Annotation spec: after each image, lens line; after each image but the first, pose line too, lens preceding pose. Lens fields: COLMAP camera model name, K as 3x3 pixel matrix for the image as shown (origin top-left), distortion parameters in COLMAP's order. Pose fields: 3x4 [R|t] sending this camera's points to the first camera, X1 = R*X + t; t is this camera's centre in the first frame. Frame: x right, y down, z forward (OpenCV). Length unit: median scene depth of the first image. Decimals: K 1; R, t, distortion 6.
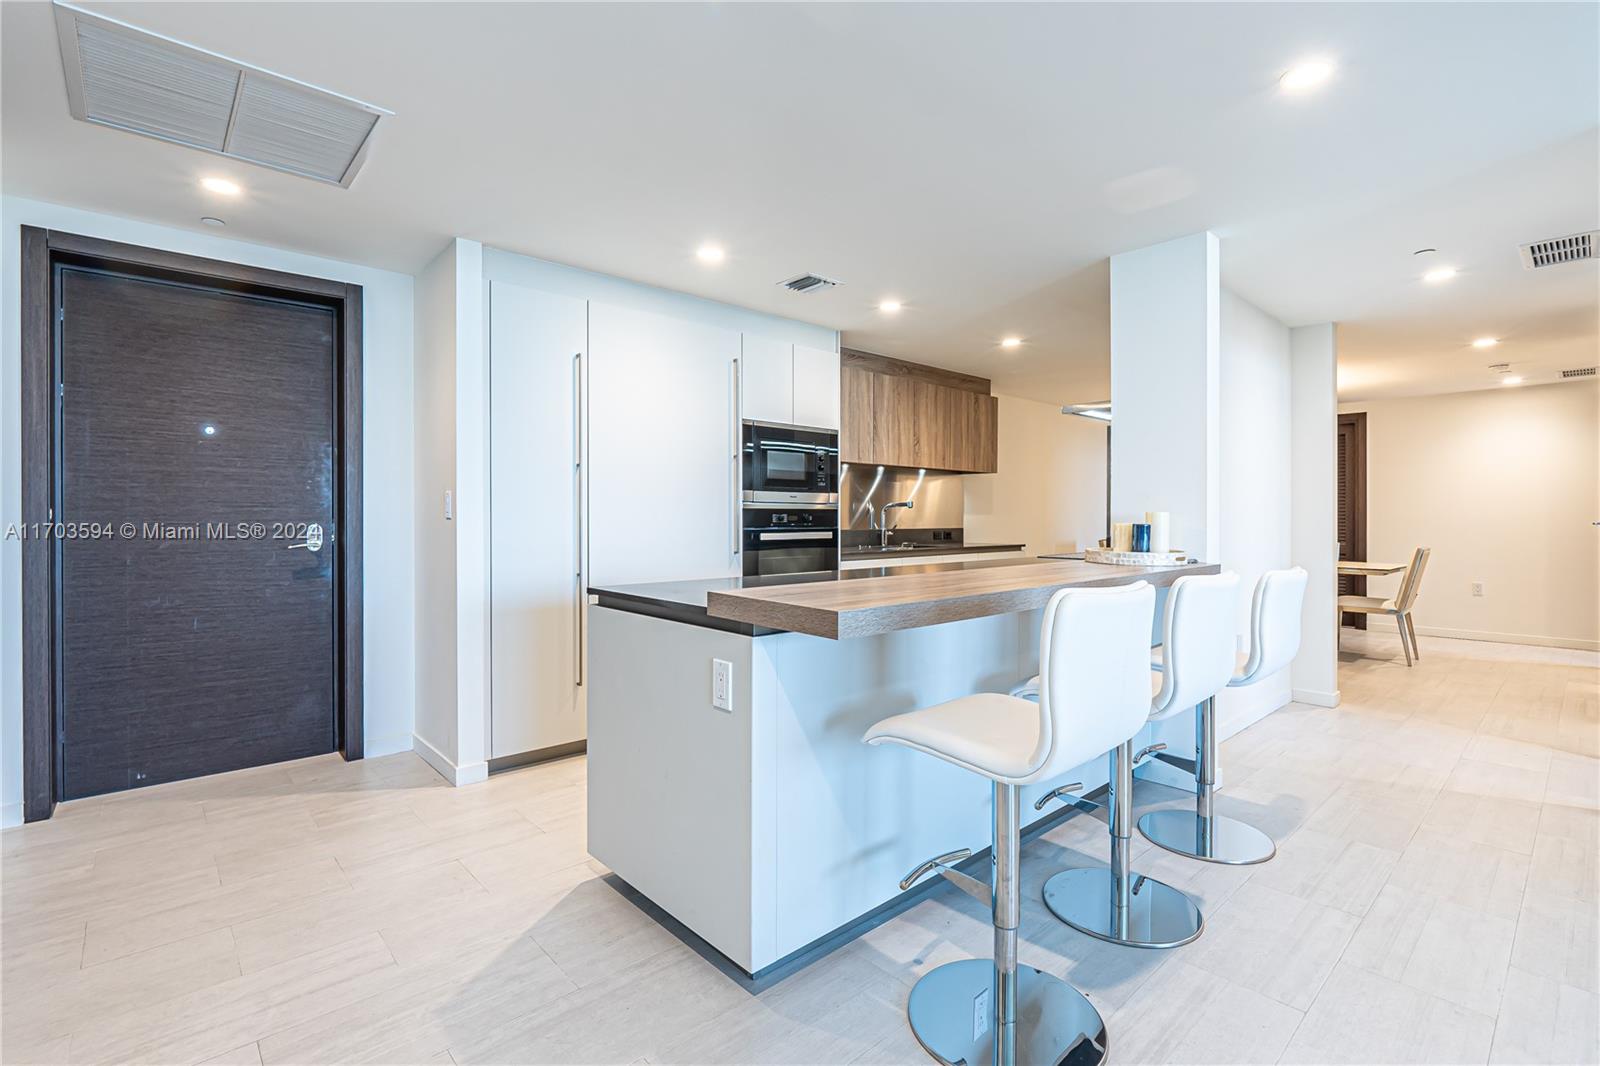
lens RADIAL K [[739.2, 0, 800.0], [0, 739.2, 533.0], [0, 0, 1]] dist [-0.002701, -0.000158]
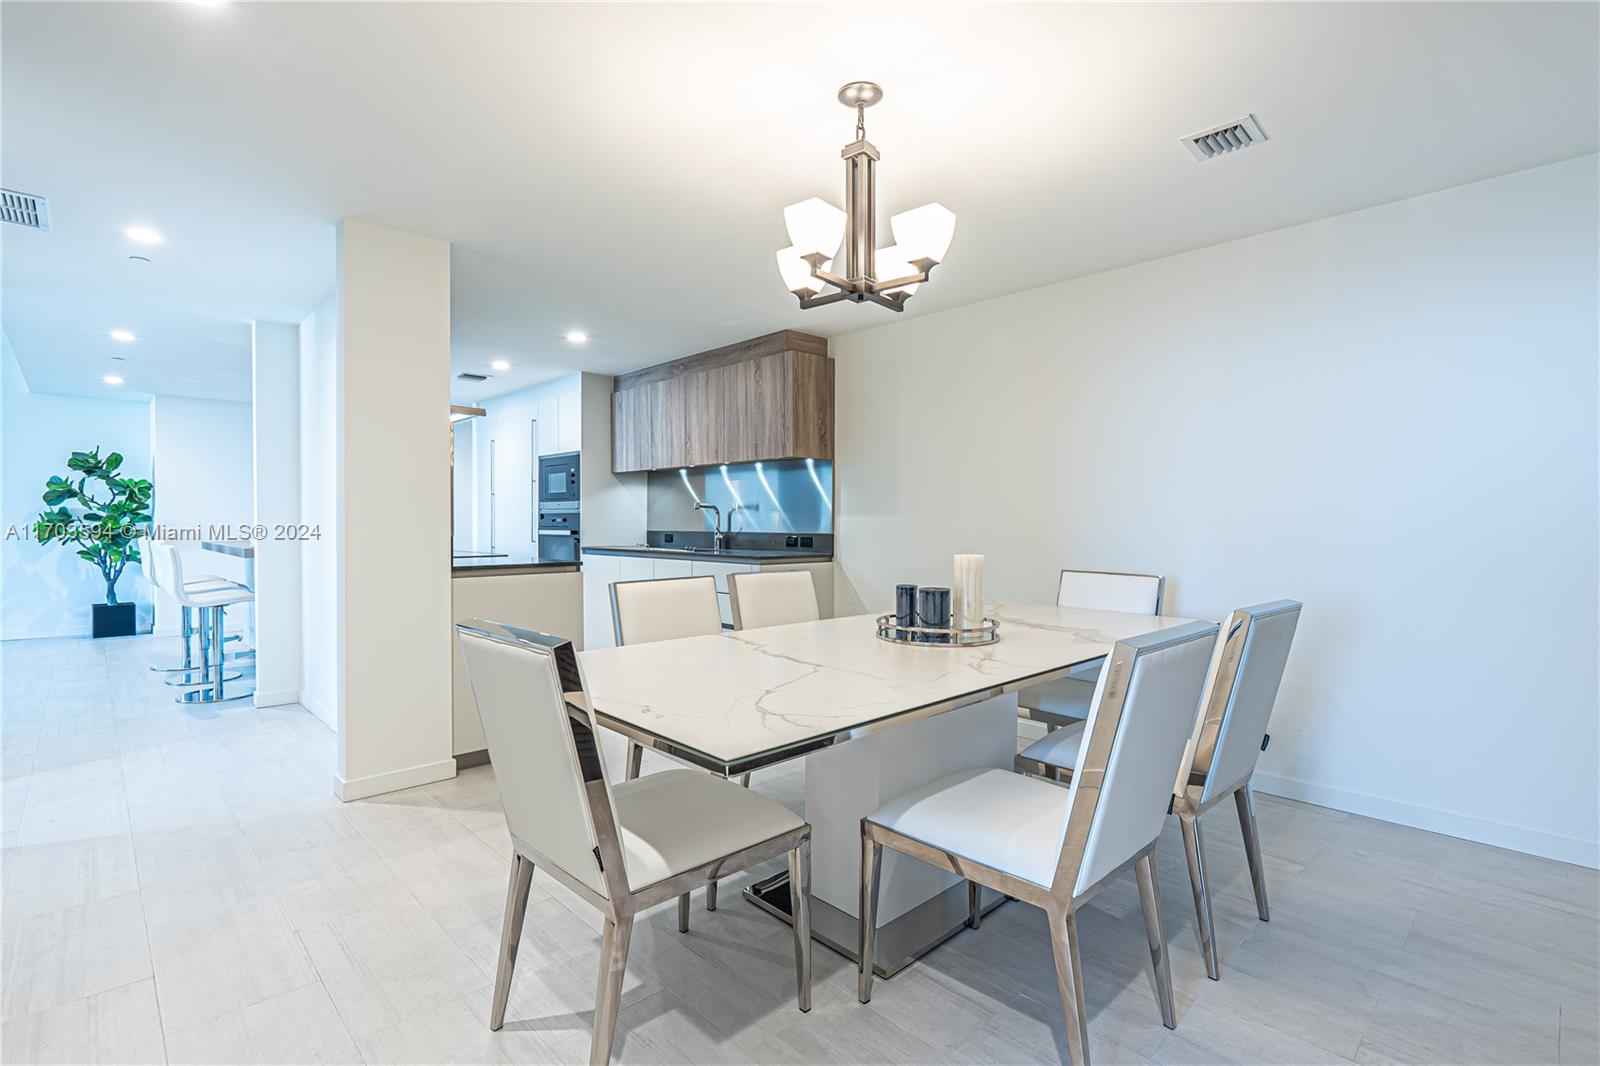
lens RADIAL K [[749.2, 0, 800.0], [0, 749.2, 533.0], [0, 0, 1]] dist [-0.011908, -0.000044]
pose [[0.022768, 0.019268, -0.999555, 1.121631], [-0.016739, 0.999681, 0.018889, -0.024023], [0.999601, 0.016301, 0.023083, 1.123848]]
